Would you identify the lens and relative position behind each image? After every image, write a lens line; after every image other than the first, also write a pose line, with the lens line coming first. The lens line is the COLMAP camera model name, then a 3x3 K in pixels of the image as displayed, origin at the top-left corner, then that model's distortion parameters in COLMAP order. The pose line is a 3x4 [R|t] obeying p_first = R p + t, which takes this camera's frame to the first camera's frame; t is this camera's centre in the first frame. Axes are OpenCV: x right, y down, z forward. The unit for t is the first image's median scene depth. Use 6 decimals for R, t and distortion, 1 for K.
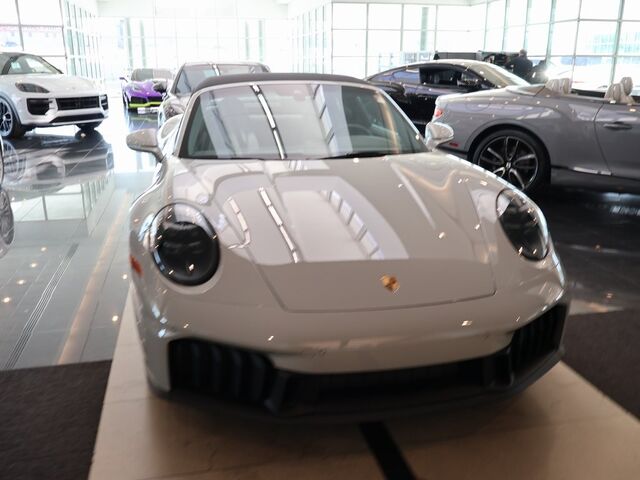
lens RADIAL K [[583.4, 0, 317.8], [0, 583.4, 251.9], [0, 0, 1]] dist [-0.005285, 0.012989]
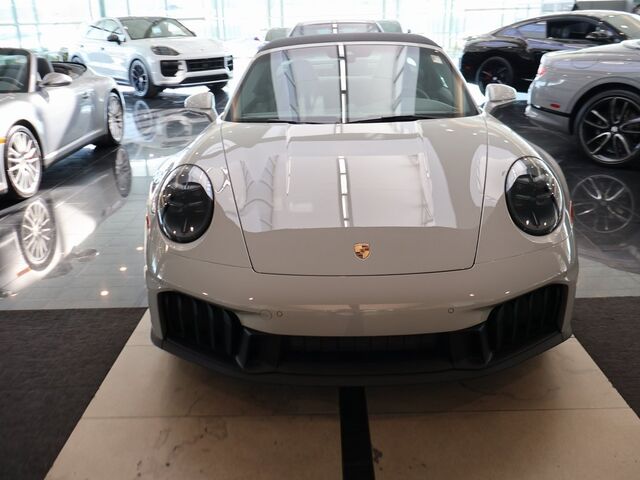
lens RADIAL K [[590.9, 0, 323.6], [0, 590.9, 239.6], [0, 0, 1]] dist [-0.012395, 0.006570]
pose [[0.973778, 0.051457, -0.221603, 0.078135], [-0.041433, 0.997907, 0.049647, -0.003735], [0.223694, -0.039163, 0.973872, 0.002781]]
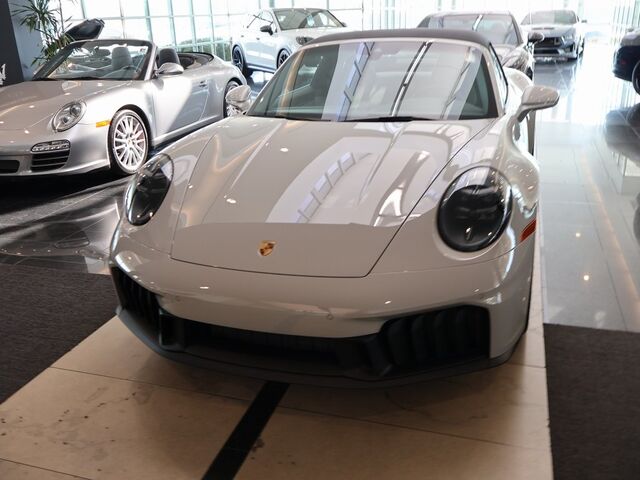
lens RADIAL K [[583.4, 0, 317.8], [0, 583.4, 251.9], [0, 0, 1]] dist [-0.005285, 0.012989]
pose [[0.864907, 0.157938, -0.476436, 0.189400], [-0.119404, 0.986697, 0.110327, -0.017674], [0.487523, -0.038534, 0.872260, 0.042624]]
